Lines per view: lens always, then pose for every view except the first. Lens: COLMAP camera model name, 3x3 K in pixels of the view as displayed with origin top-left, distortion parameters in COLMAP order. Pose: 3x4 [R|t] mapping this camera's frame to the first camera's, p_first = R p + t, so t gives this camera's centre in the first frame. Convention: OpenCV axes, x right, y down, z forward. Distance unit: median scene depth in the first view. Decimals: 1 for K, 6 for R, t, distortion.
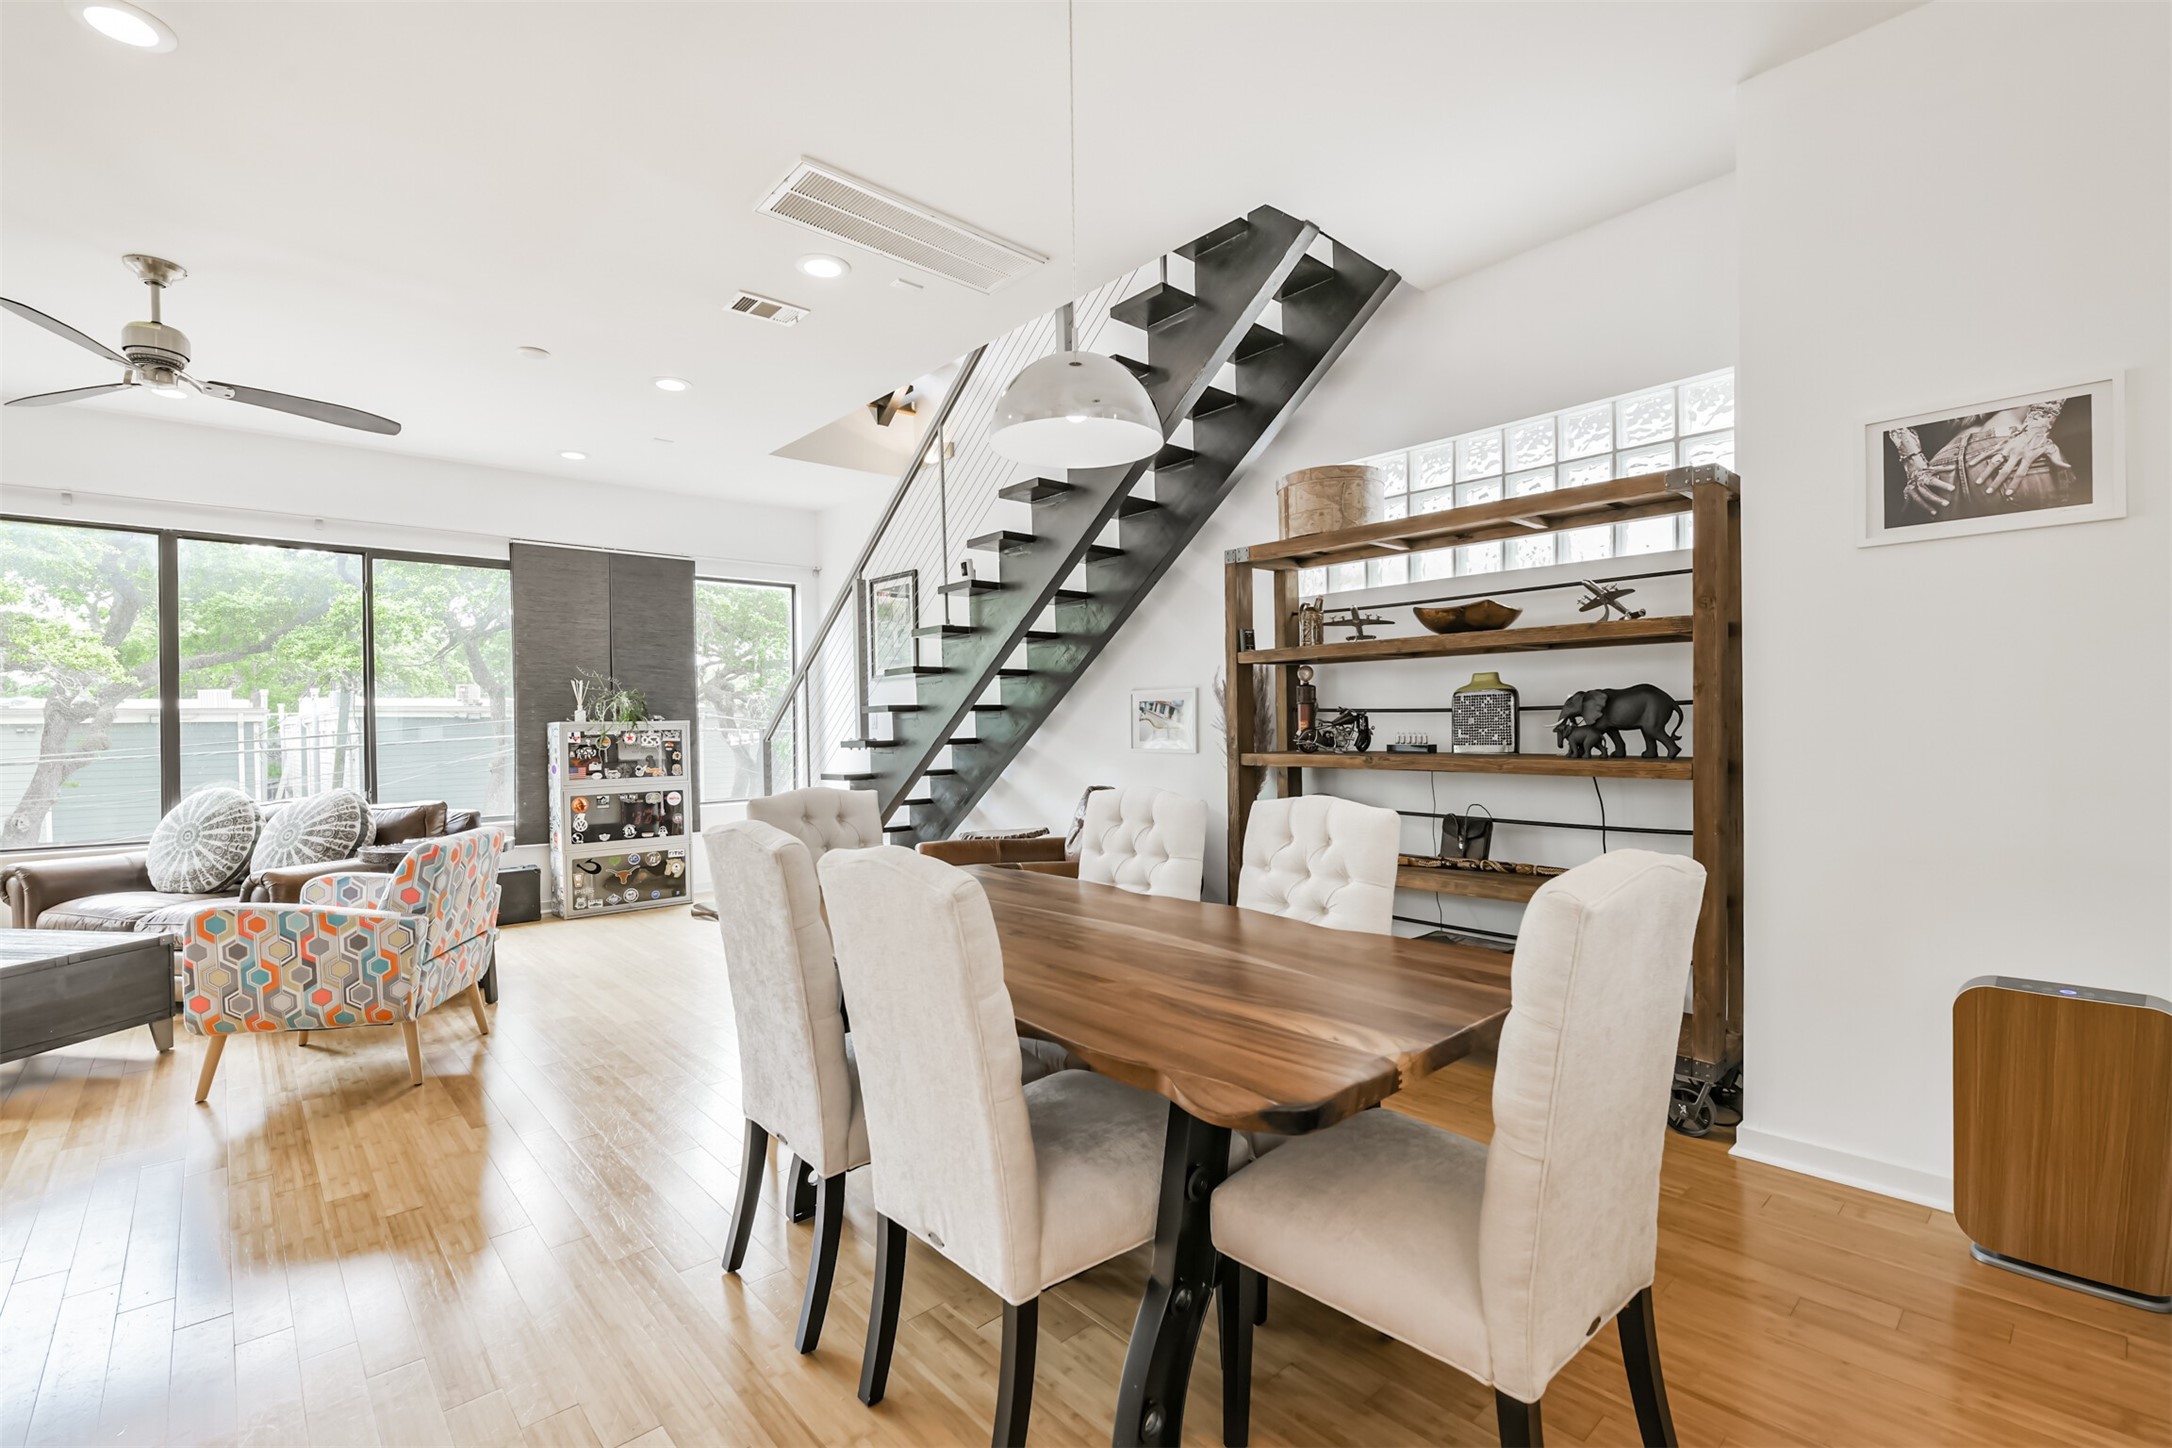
lens RADIAL K [[938.0, 0, 1100.6], [0, 938.0, 733.3], [0, 0, 1]] dist [0.015961, -0.007931]
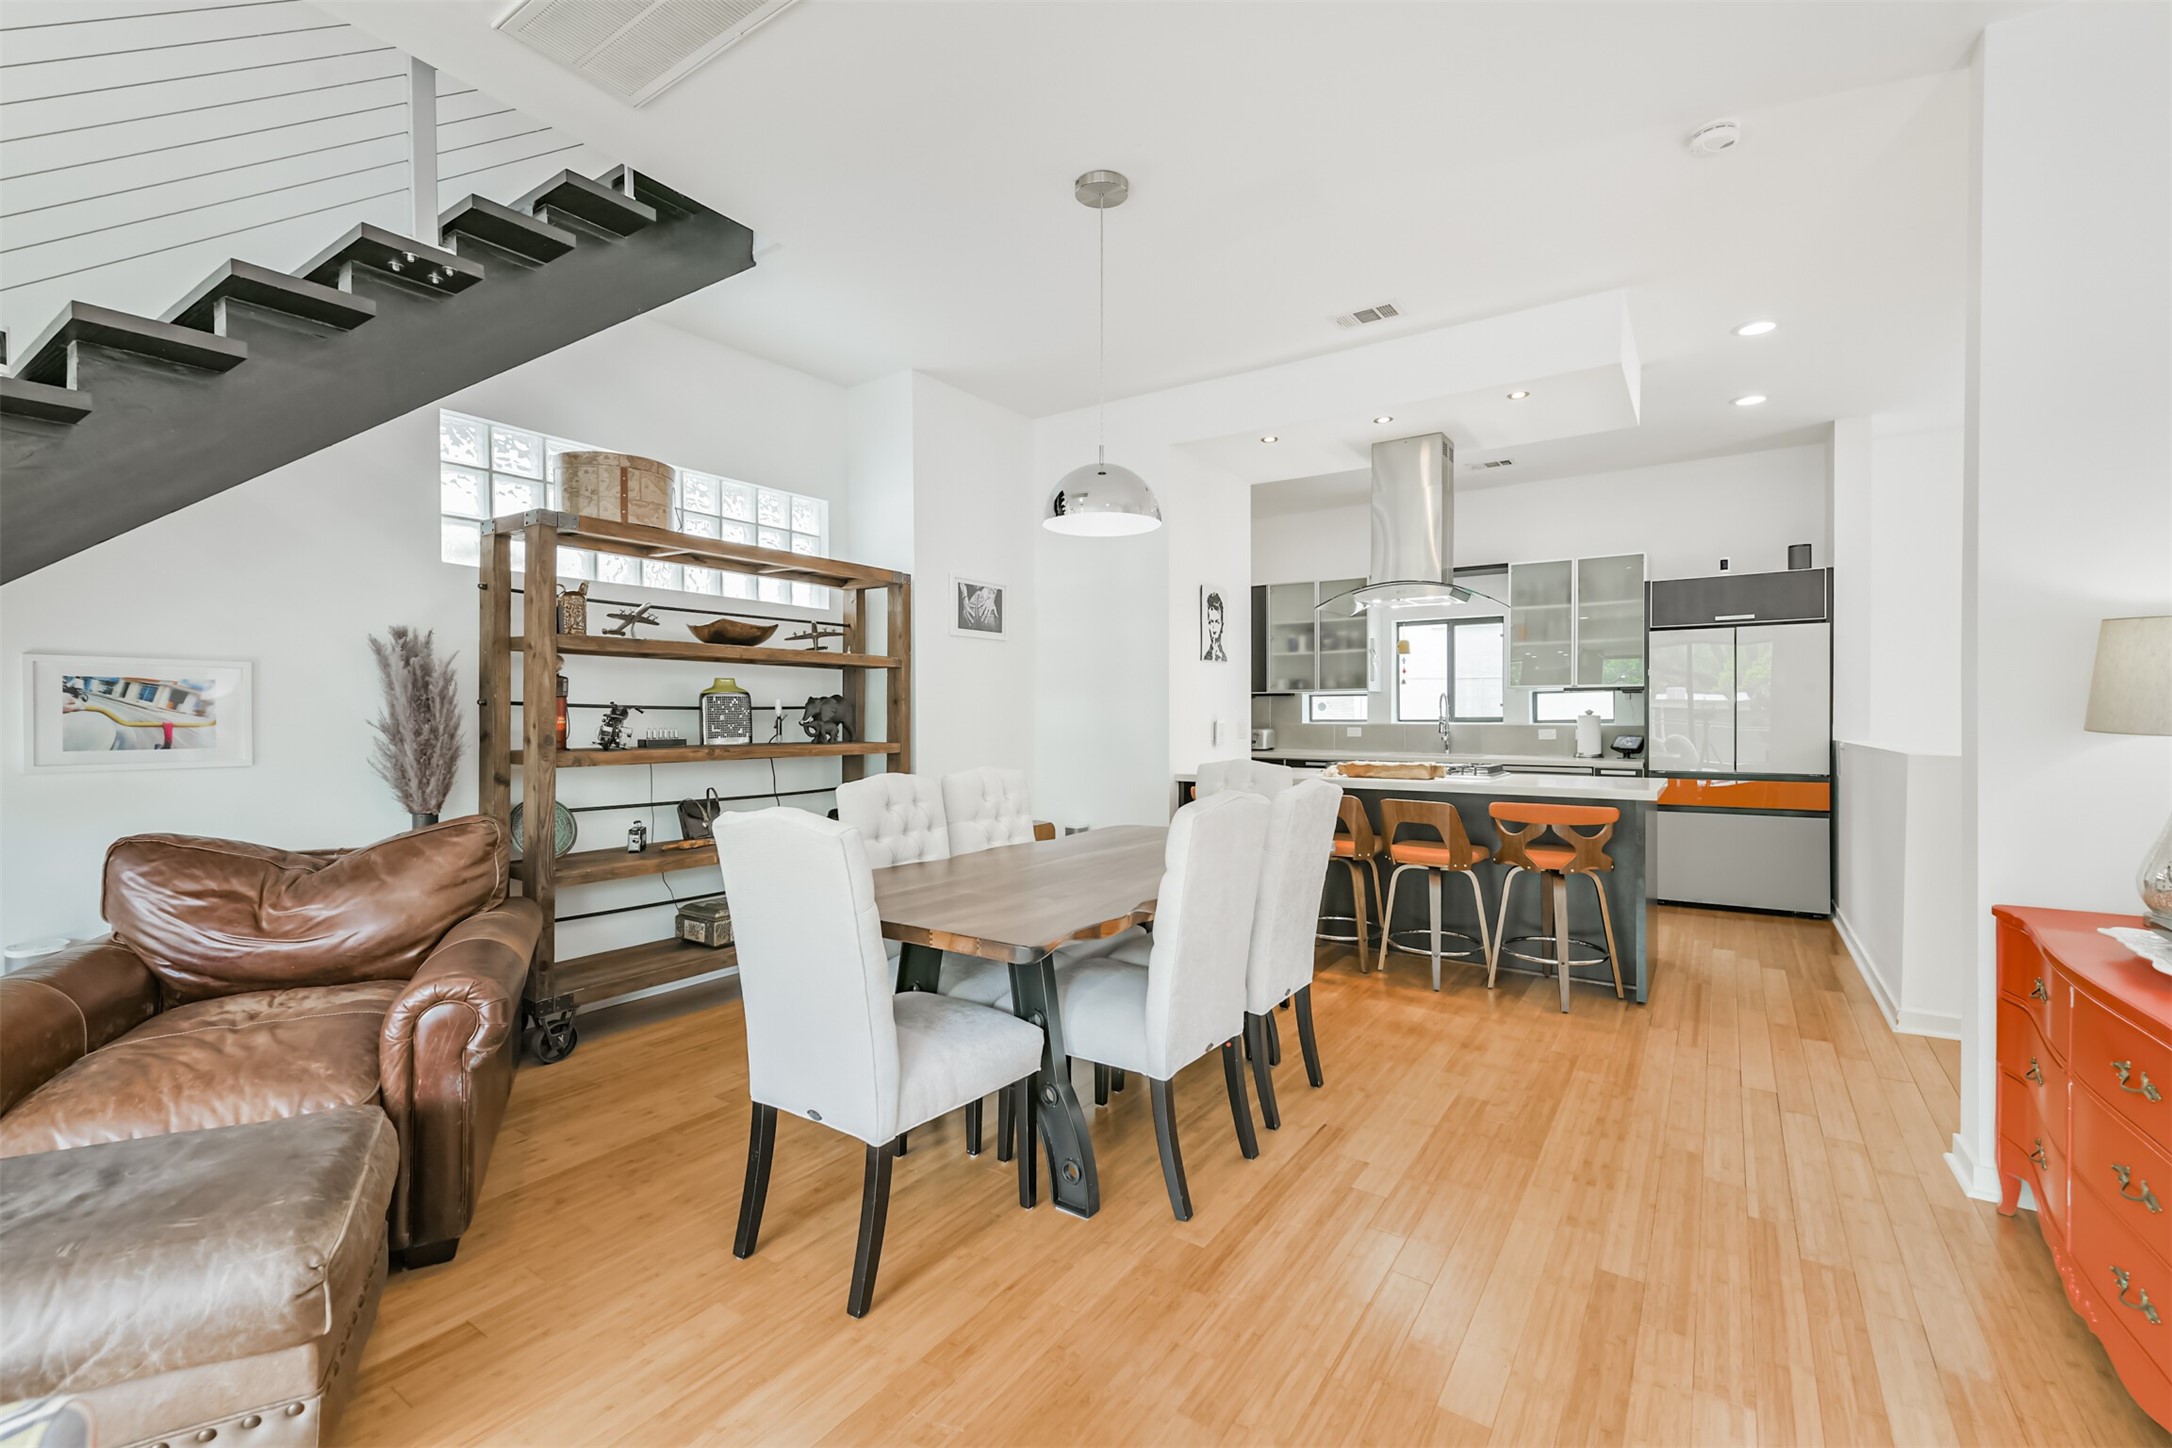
lens RADIAL K [[938.0, 0, 1067.1], [0, 938.0, 711.4], [0, 0, 1]] dist [0.015961, -0.007931]
pose [[-0.212804, 0.015527, 0.976971, -0.782332], [0.014294, 0.999816, -0.012777, 0.000062], [-0.976990, 0.011246, -0.212987, 0.747194]]
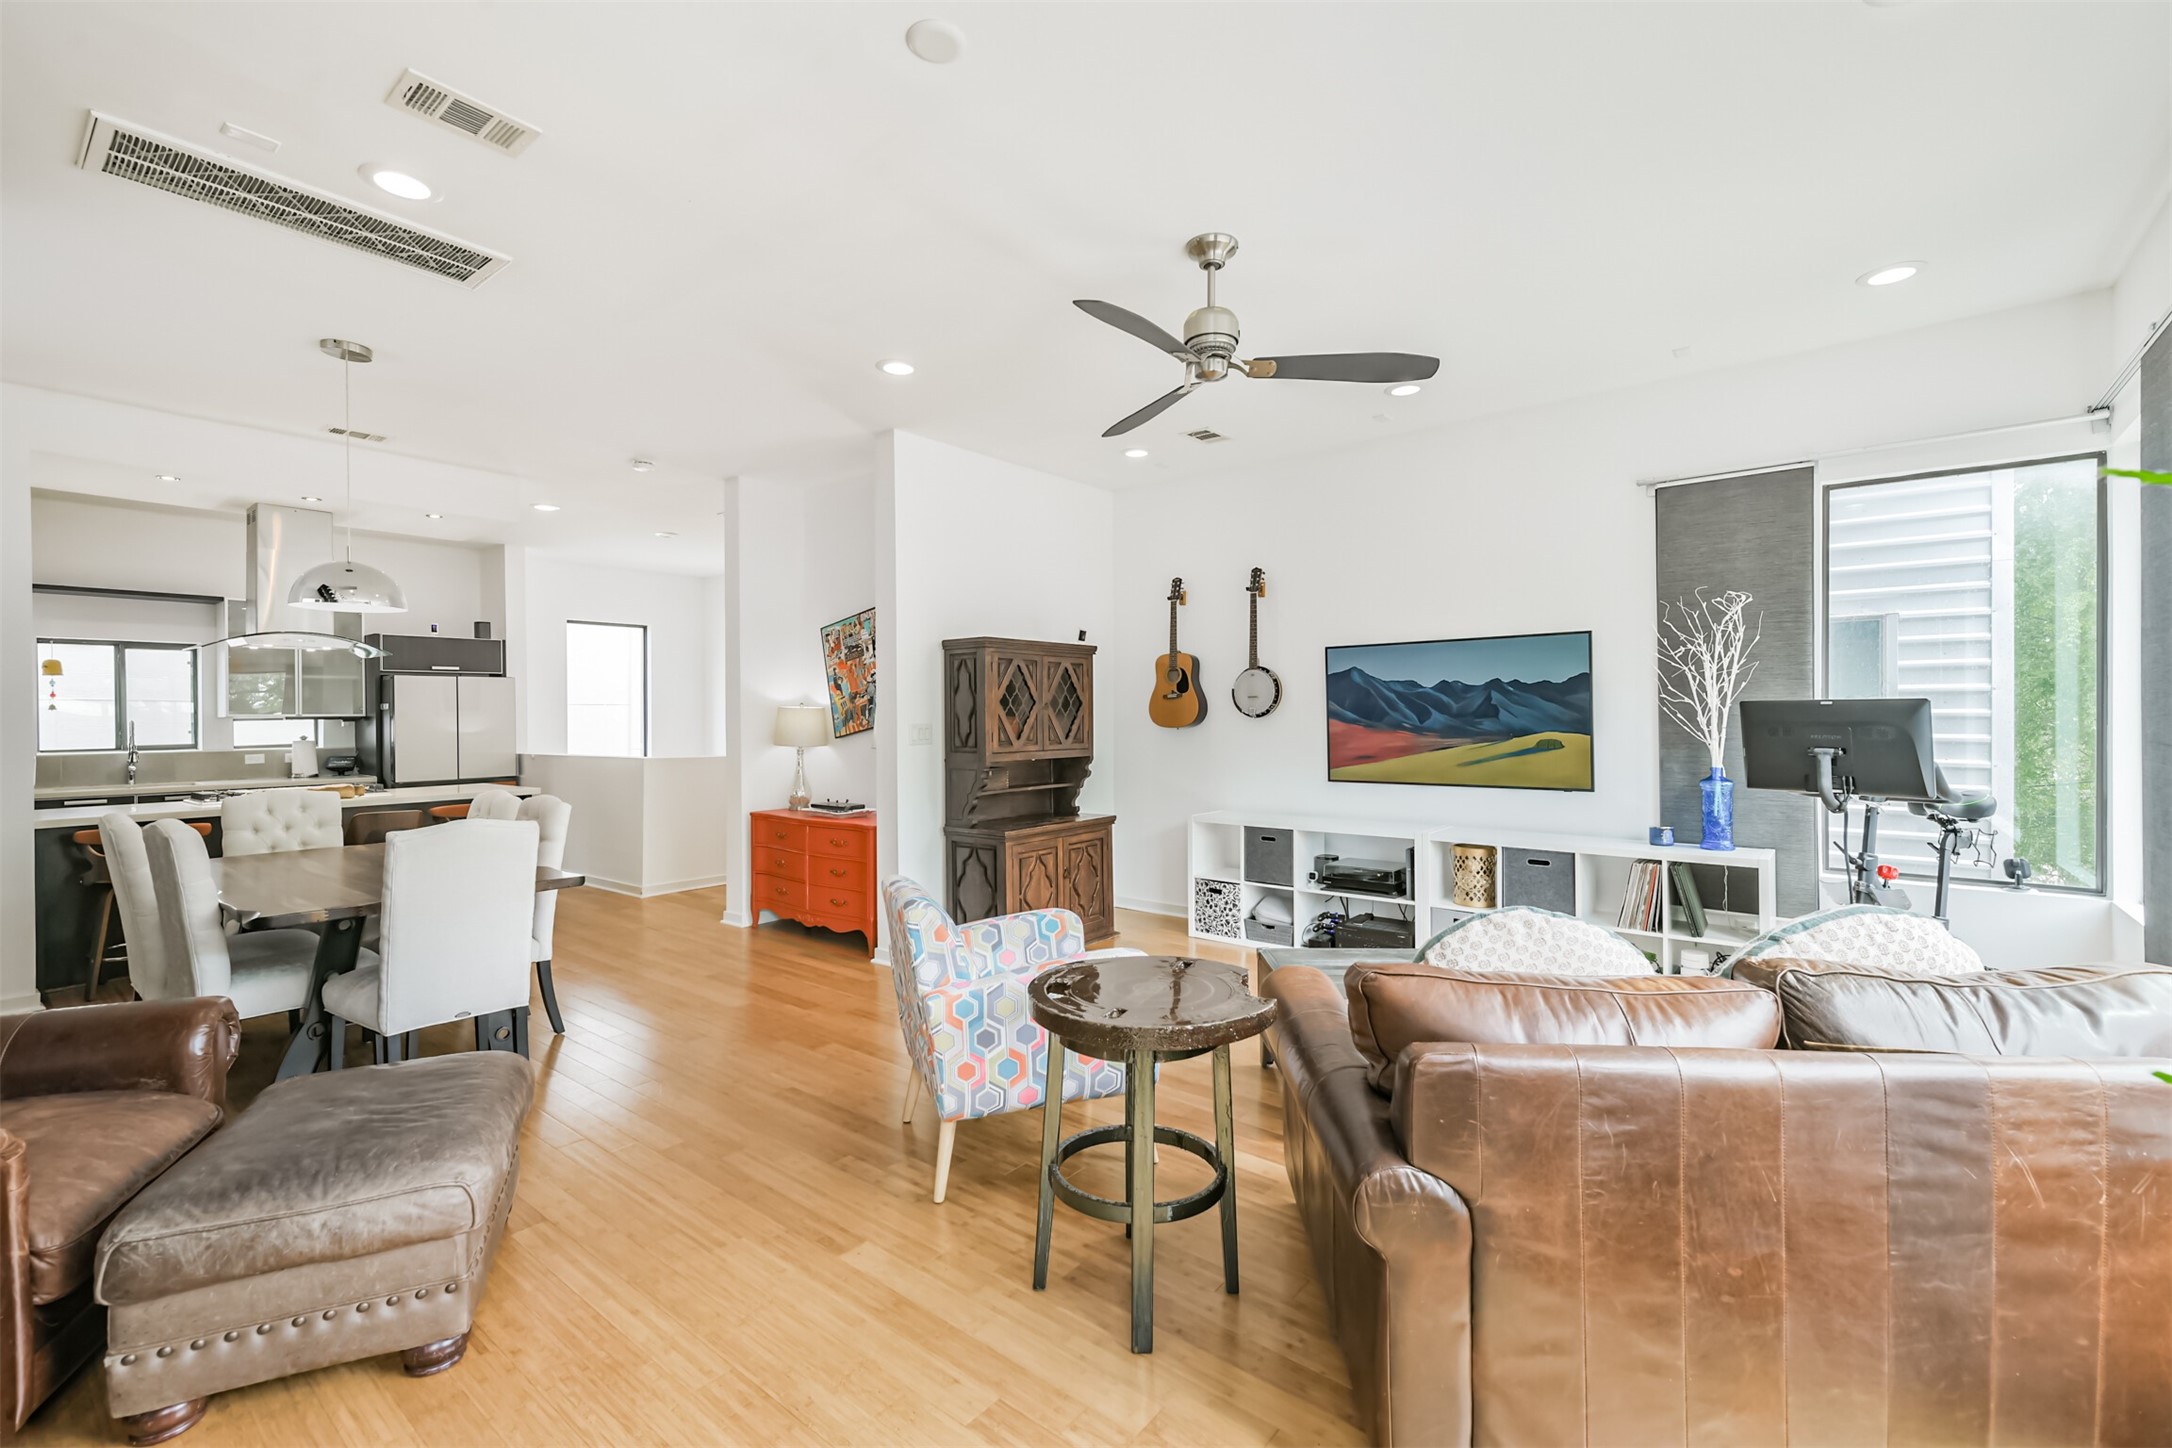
lens RADIAL K [[938.0, 0, 1127.8], [0, 938.0, 715.9], [0, 0, 1]] dist [0.015961, -0.007931]
pose [[-0.986895, 0.020279, -0.160085, -0.699124], [0.018698, 0.999760, 0.011374, -0.044326], [0.160278, 0.008231, -0.987038, 1.715579]]
